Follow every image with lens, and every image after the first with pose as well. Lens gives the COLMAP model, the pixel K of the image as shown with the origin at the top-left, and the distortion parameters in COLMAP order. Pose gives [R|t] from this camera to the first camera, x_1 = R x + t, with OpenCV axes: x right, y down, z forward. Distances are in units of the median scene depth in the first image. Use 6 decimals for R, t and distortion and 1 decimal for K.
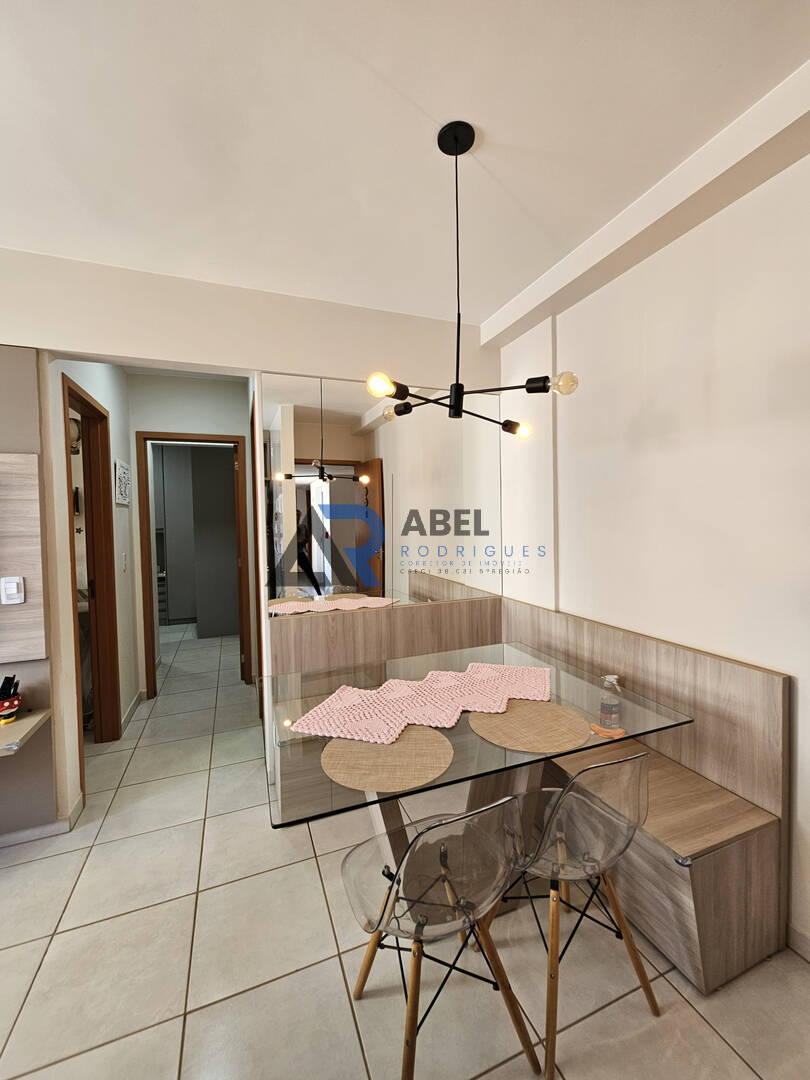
lens RADIAL K [[442.2, 0, 410.1], [0, 442.2, 537.4], [0, 0, 1]] dist [-0.000701, -0.001388]
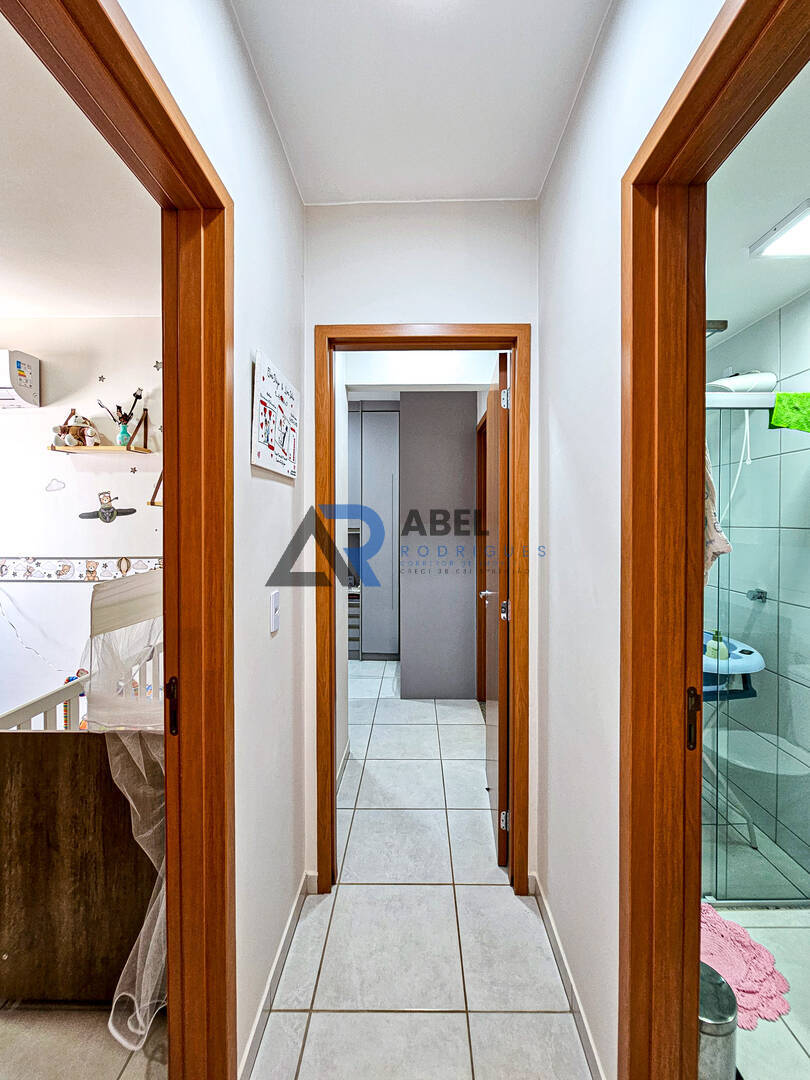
lens RADIAL K [[446.6, 0, 401.3], [0, 446.6, 525.3], [0, 0, 1]] dist [-0.001703, -0.000446]
pose [[0.915855, 0.023682, -0.400809, -0.740297], [-0.031439, 0.999424, -0.012786, -0.049373], [0.400275, 0.024311, 0.916072, 1.314219]]
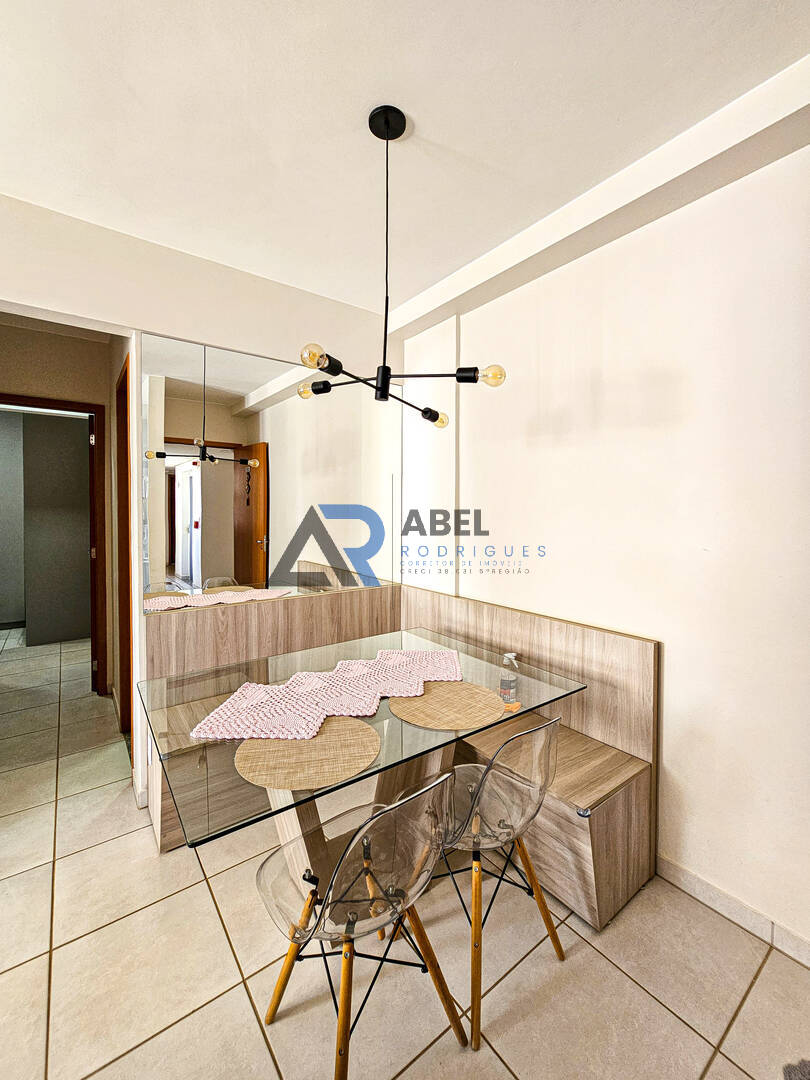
lens RADIAL K [[446.6, 0, 401.3], [0, 446.6, 525.3], [0, 0, 1]] dist [-0.001703, -0.000446]
pose [[0.962567, 0.016097, 0.270567, -0.116867], [-0.012221, 0.999797, -0.016004, 0.024690], [-0.270770, 0.012099, 0.962568, 0.024752]]
